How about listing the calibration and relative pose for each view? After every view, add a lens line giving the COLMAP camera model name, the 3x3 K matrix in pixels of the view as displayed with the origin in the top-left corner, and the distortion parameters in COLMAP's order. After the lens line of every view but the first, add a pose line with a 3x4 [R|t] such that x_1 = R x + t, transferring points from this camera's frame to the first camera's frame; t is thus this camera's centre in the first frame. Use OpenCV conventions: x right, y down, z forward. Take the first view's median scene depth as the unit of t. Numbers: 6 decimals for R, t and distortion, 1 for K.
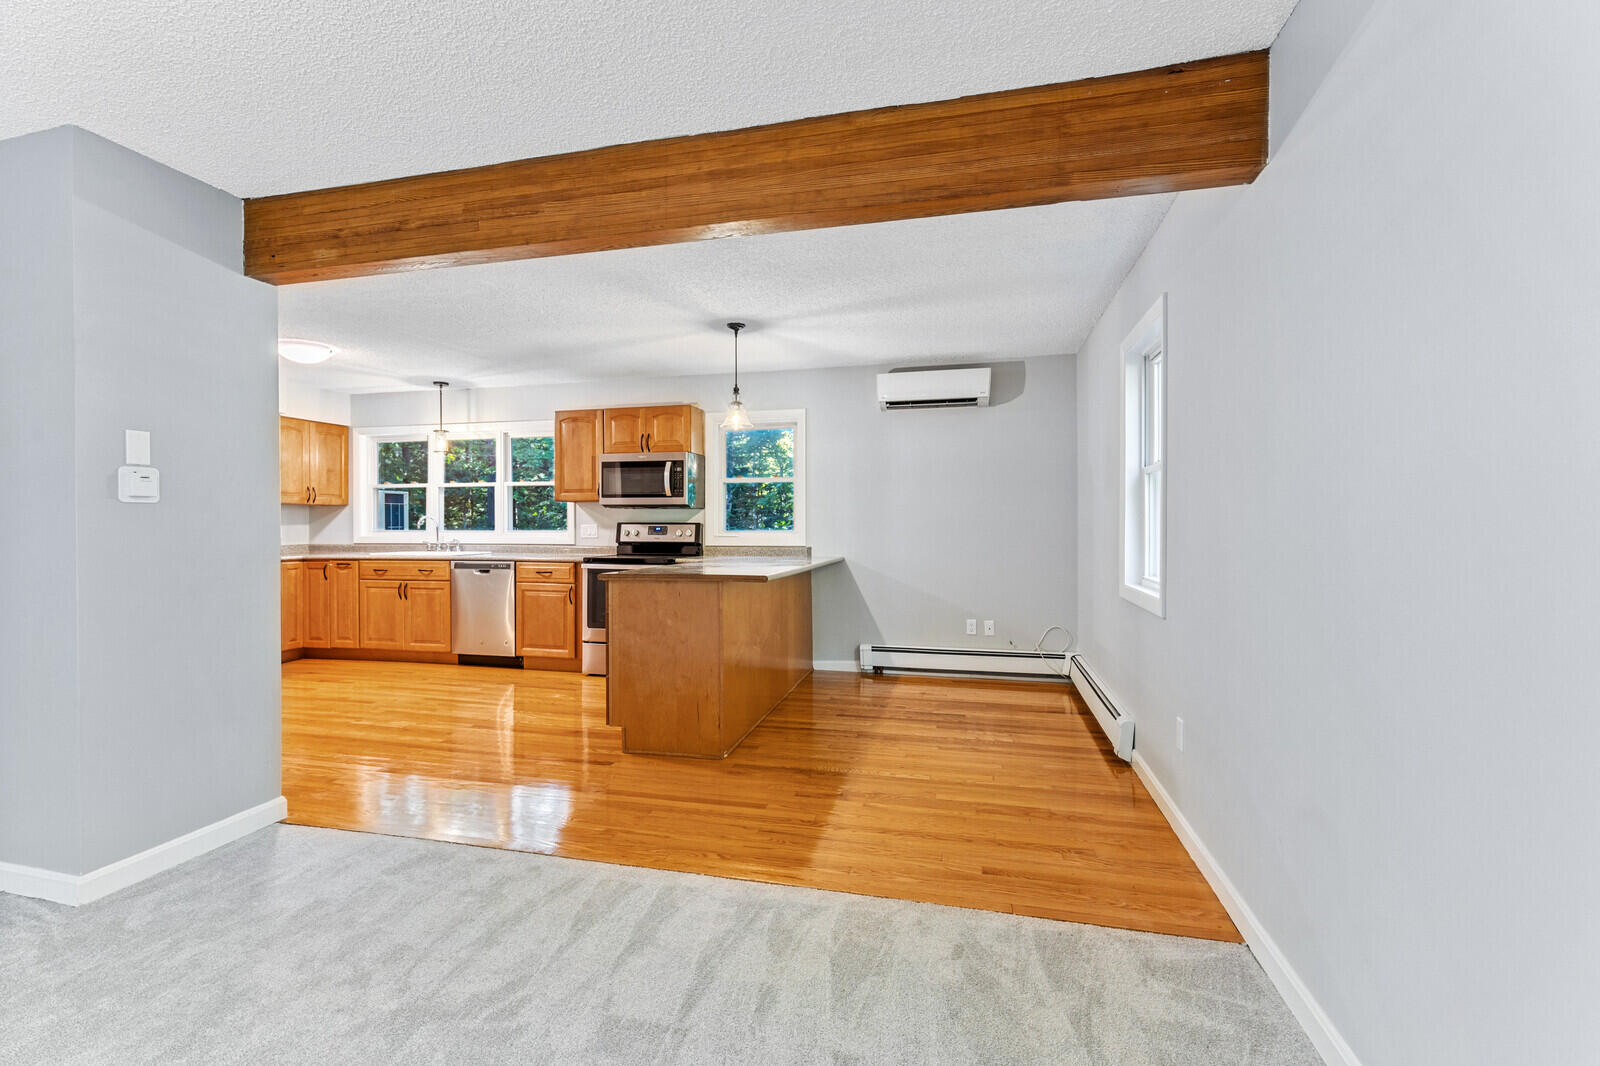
lens RADIAL K [[723.3, 0, 793.7], [0, 723.3, 529.1], [0, 0, 1]] dist [-0.000657, -0.000251]
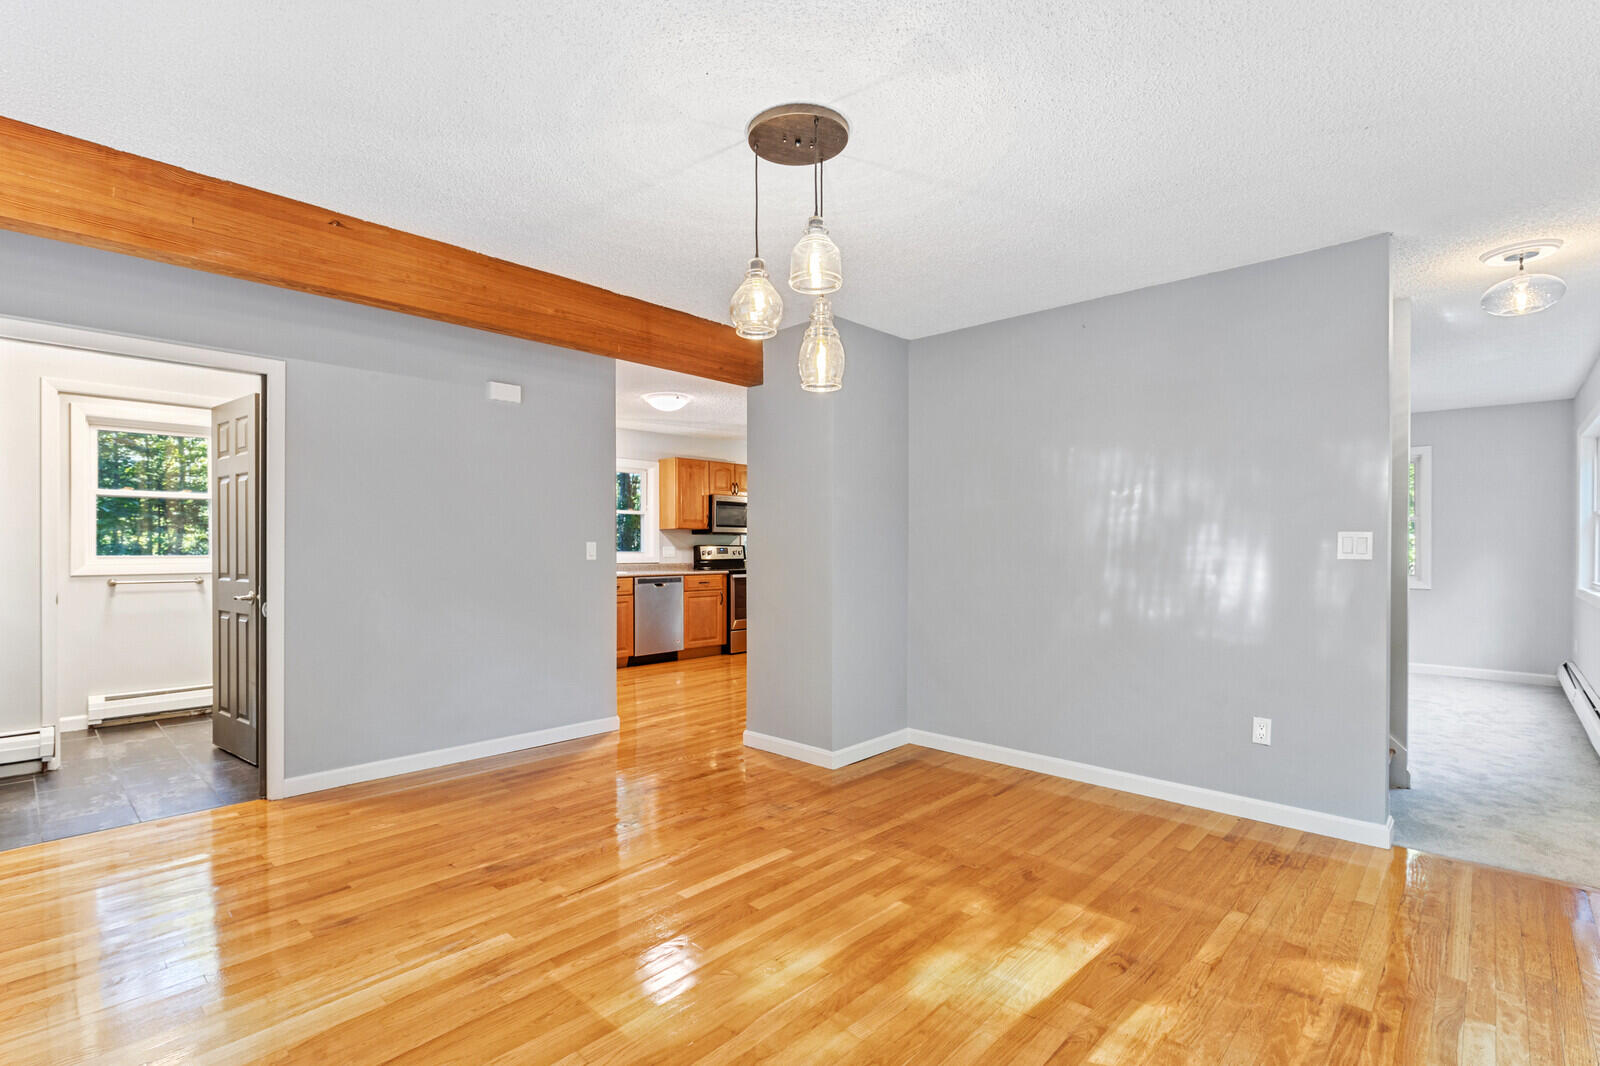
lens RADIAL K [[748.5, 0, 775.1], [0, 748.5, 541.0], [0, 0, 1]] dist [-0.001283, -0.000237]
pose [[0.501675, 0.005989, 0.865036, -1.468560], [0.008172, 0.999899, -0.011661, 0.000595], [-0.865018, 0.012919, 0.501575, 0.199944]]
